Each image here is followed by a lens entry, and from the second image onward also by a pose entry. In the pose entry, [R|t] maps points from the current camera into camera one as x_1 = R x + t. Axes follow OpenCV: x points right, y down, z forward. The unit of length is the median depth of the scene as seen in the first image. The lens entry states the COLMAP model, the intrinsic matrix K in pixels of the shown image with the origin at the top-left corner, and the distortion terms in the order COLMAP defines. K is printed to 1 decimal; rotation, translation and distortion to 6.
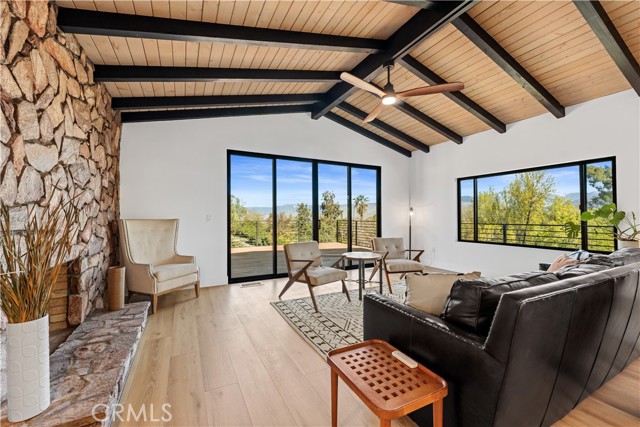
lens RADIAL K [[255.7, 0, 317.2], [0, 255.7, 213.7], [0, 0, 1]] dist [0.000390, -0.000281]
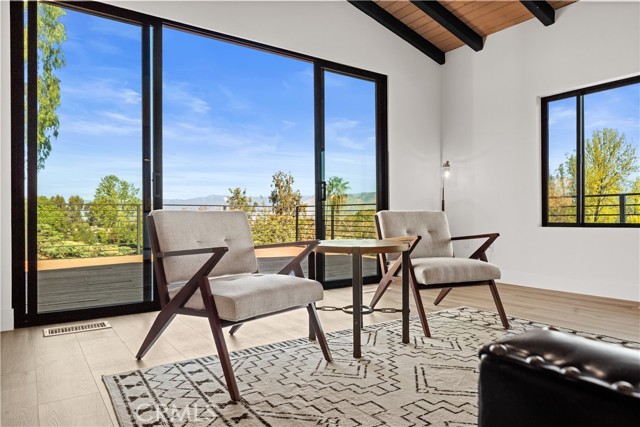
lens RADIAL K [[414.1, 0, 317.3], [0, 414.1, 216.9], [0, 0, 1]] dist [0.003907, 0.002559]
pose [[0.992076, -0.001653, 0.125630, 0.030412], [0.000400, 0.999950, 0.010002, 0.112224], [-0.125640, -0.009872, 0.992027, 0.363665]]
